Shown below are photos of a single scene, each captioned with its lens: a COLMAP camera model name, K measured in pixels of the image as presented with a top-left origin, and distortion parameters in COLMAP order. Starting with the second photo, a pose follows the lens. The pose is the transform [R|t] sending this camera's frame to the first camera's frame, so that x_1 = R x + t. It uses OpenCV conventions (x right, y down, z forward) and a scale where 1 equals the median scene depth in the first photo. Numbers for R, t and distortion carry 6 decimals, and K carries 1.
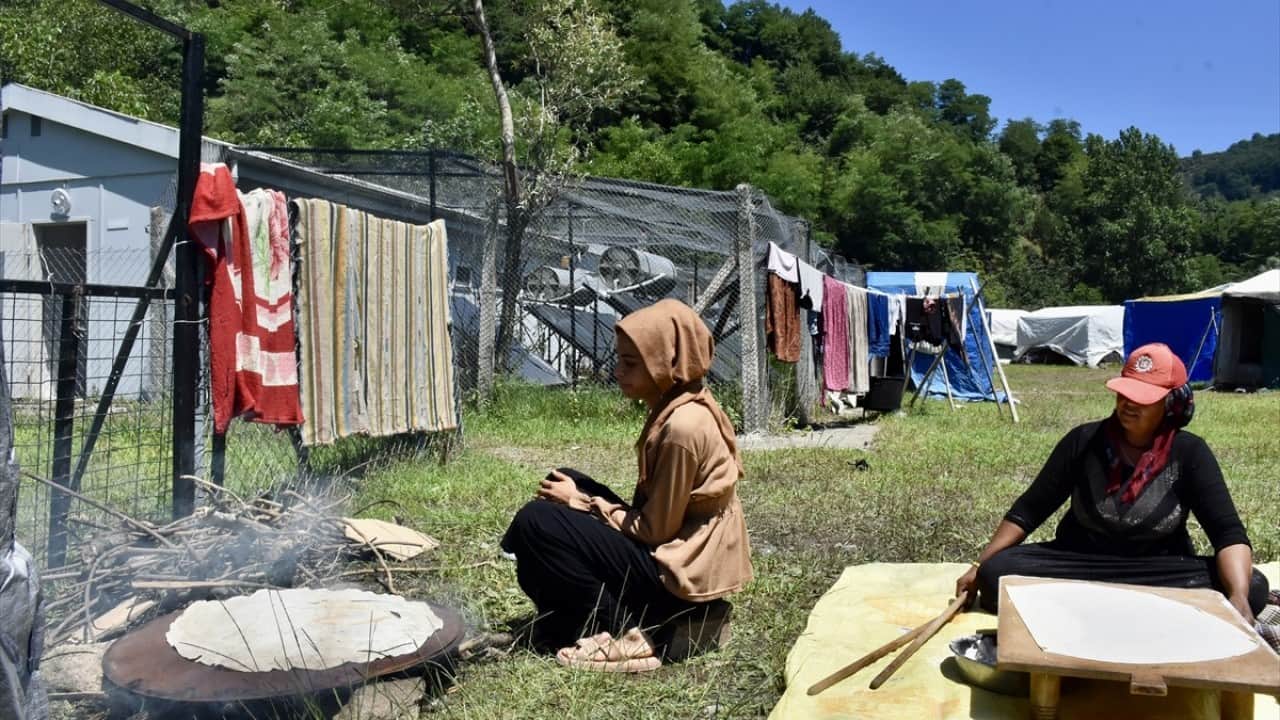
lens RADIAL K [[1015.8, 0, 641.4], [0, 1015.8, 360.3], [0, 0, 1]] dist [0.026964, -0.003746]
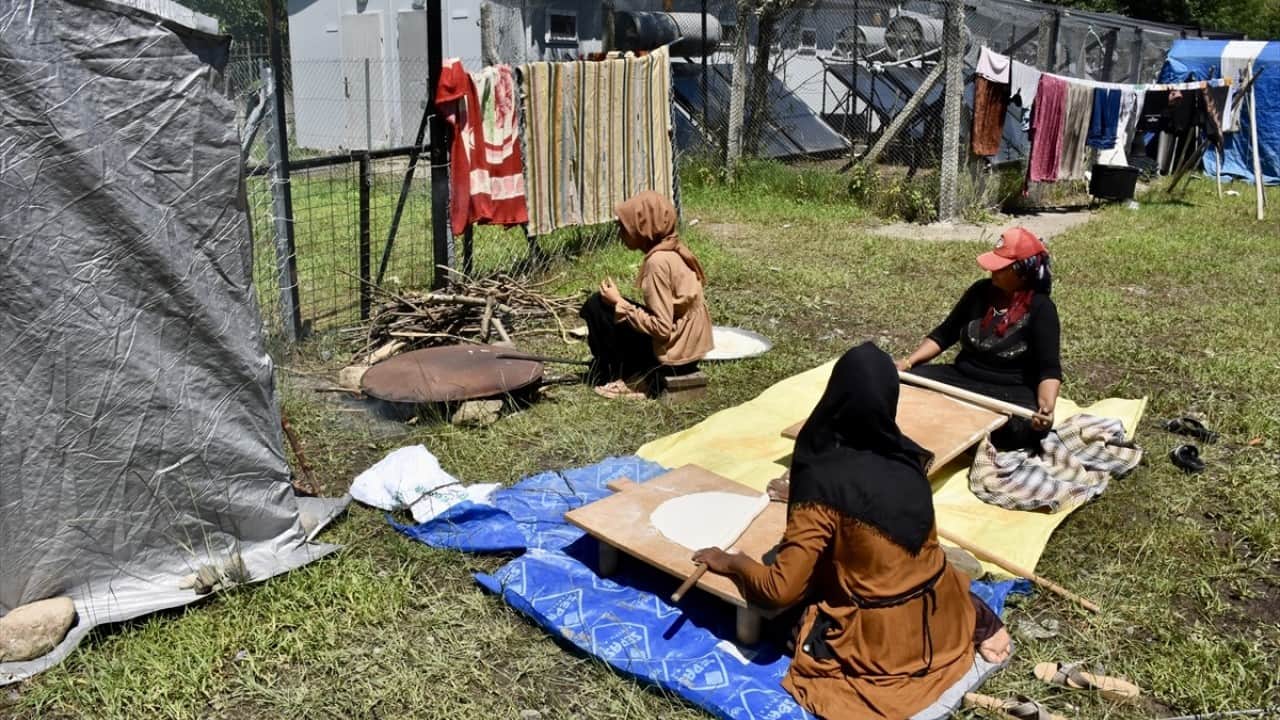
lens RADIAL K [[1015.8, 0, 638.7], [0, 1015.8, 358.0], [0, 0, 1]] dist [0.026964, -0.003746]
pose [[0.922394, 0.116859, -0.368148, 0.342132], [-0.011426, 0.960973, 0.276408, -0.138746], [0.386081, -0.250750, 0.887731, -0.278500]]
